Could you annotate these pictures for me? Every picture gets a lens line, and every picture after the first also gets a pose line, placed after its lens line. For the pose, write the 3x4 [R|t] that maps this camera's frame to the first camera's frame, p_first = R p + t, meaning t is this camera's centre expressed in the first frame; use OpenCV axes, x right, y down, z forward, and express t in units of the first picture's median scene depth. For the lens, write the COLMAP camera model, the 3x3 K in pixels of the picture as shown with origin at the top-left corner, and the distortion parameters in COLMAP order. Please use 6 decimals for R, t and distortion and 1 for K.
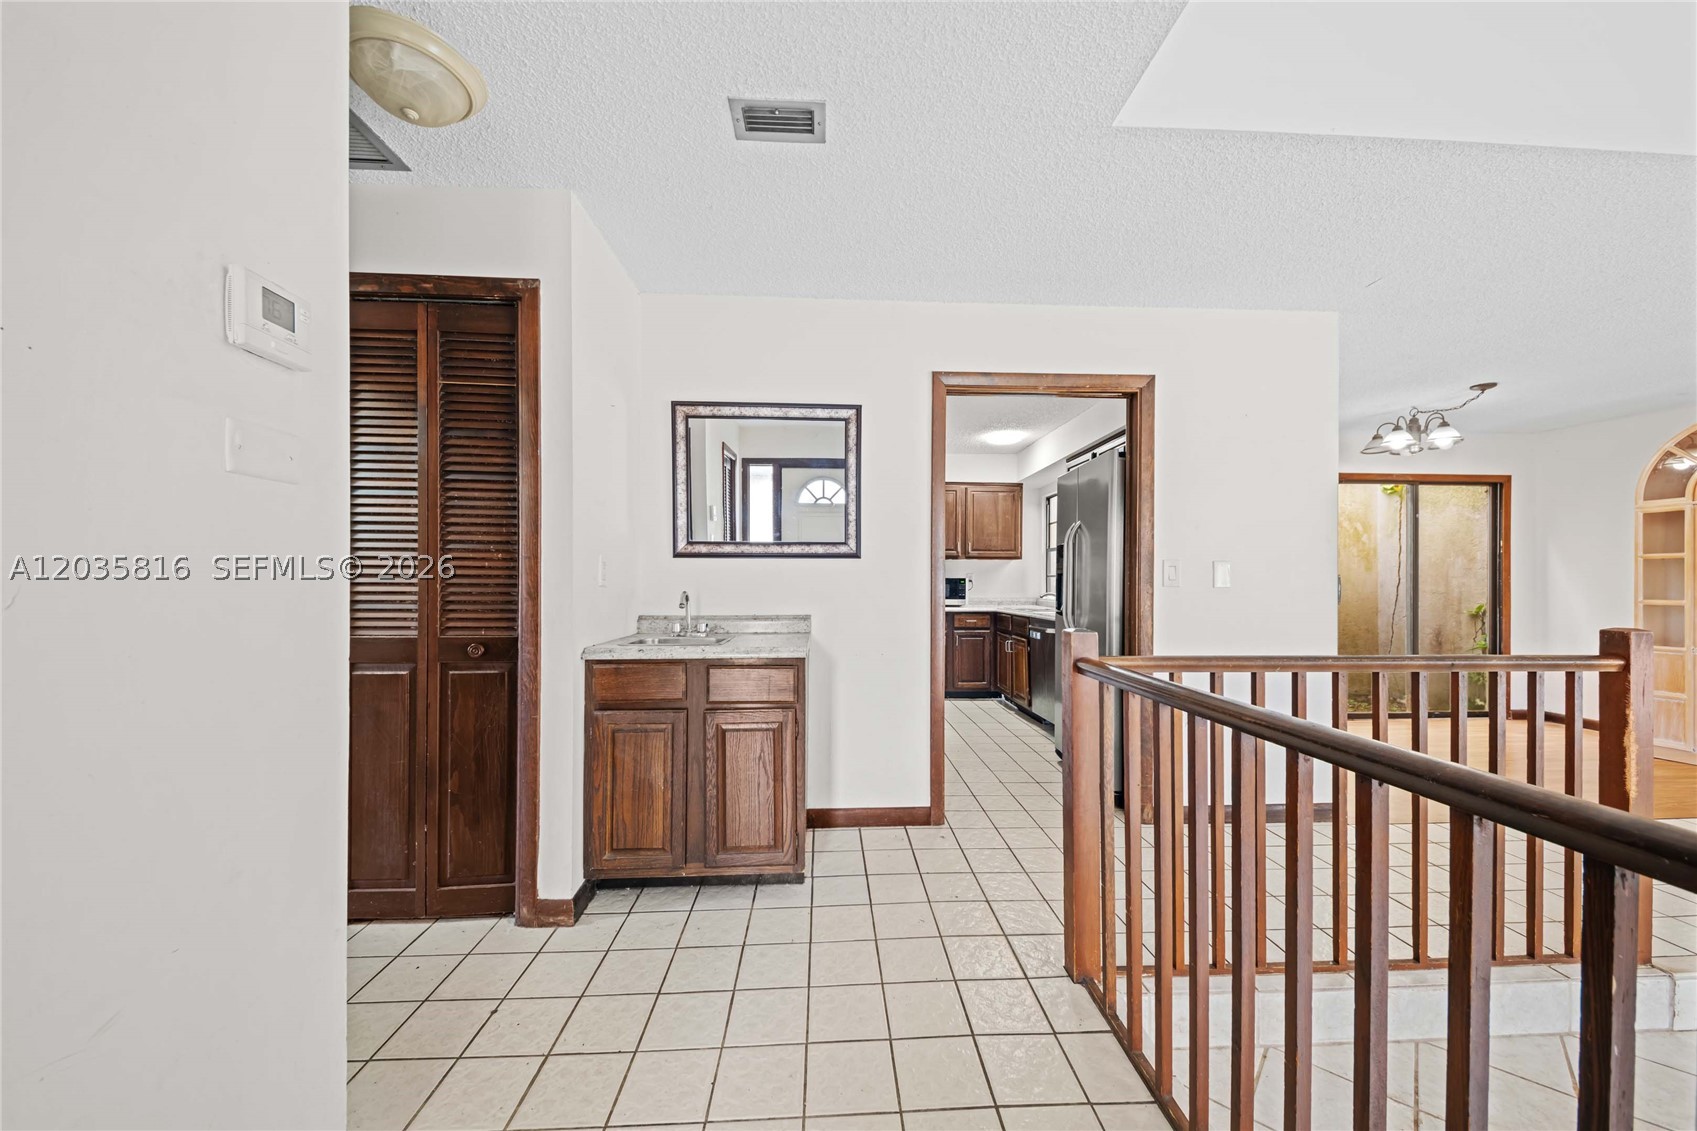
lens RADIAL K [[623.1, 0, 832.8], [0, 623.1, 579.5], [0, 0, 1]] dist [-0.000122, -0.003570]
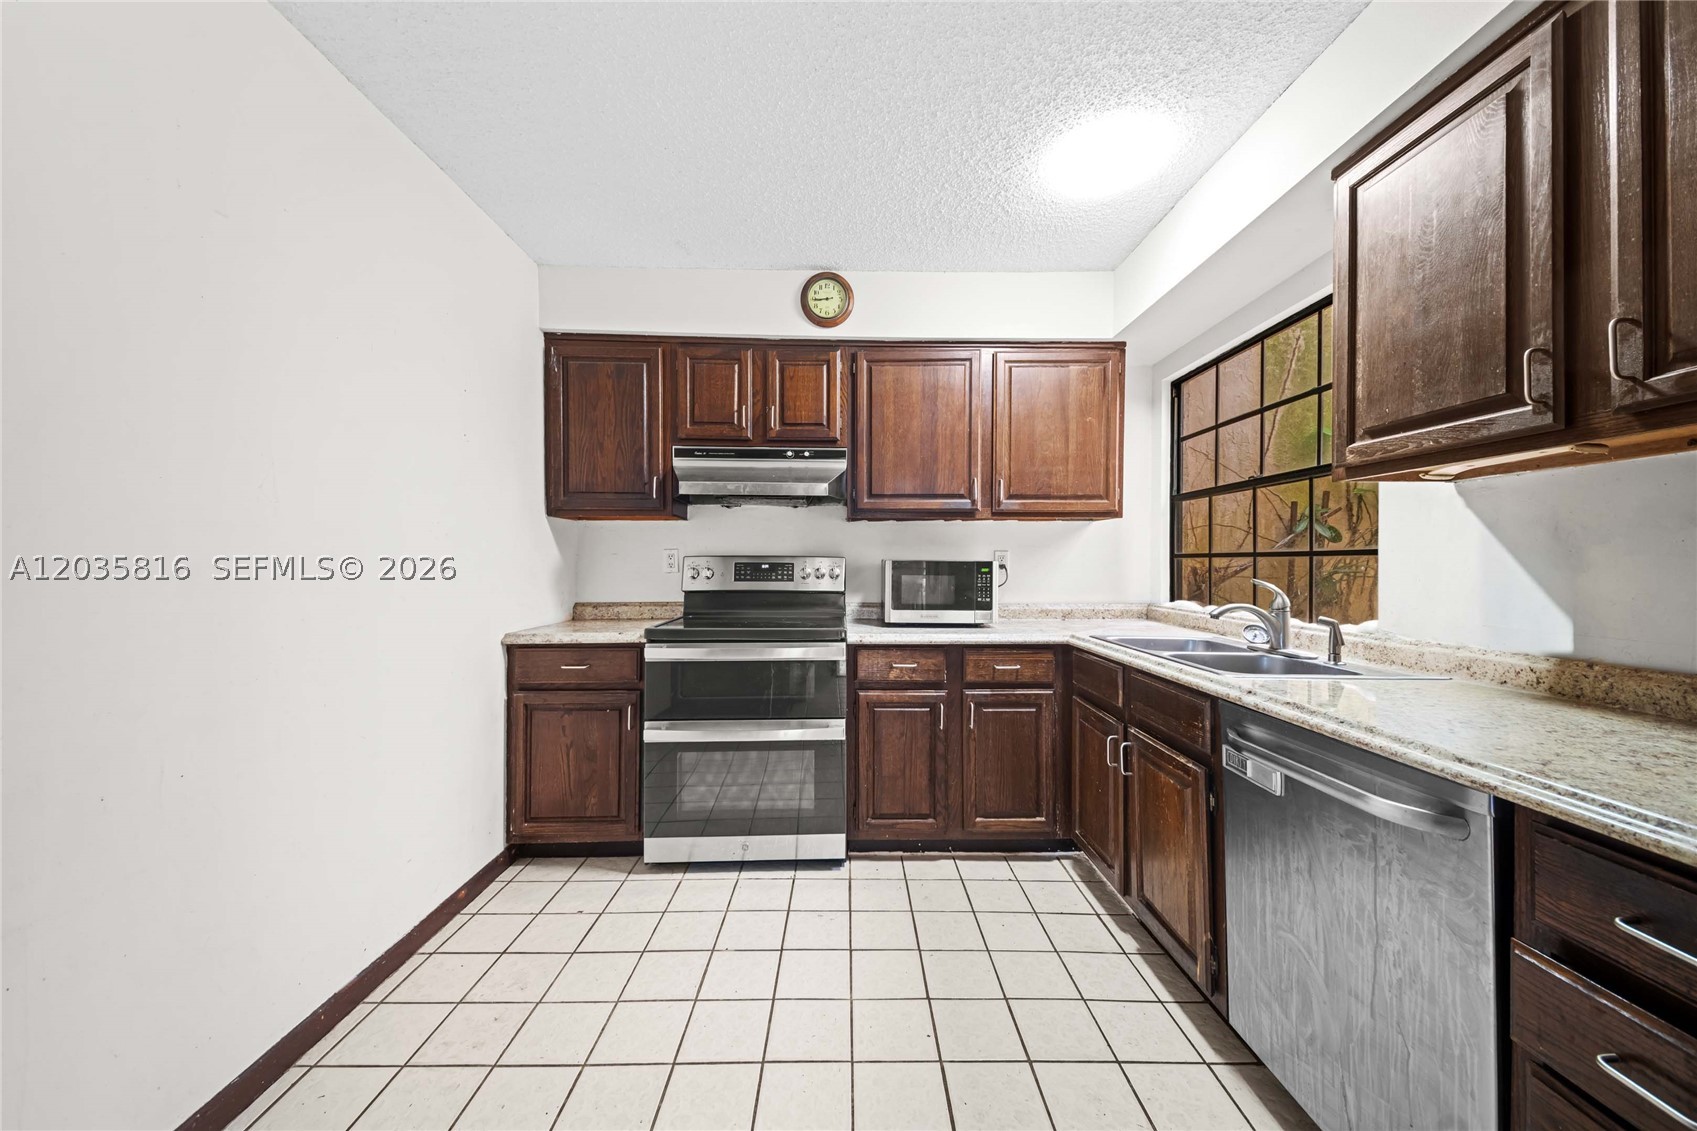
lens RADIAL K [[623.5, 0, 851.1], [0, 623.5, 556.1], [0, 0, 1]] dist [0.035874, -0.017690]
pose [[0.998890, -0.006372, -0.046670, 0.140555], [0.005655, 0.999864, -0.015480, 0.000785], [0.046762, 0.015199, 0.998790, 0.583711]]
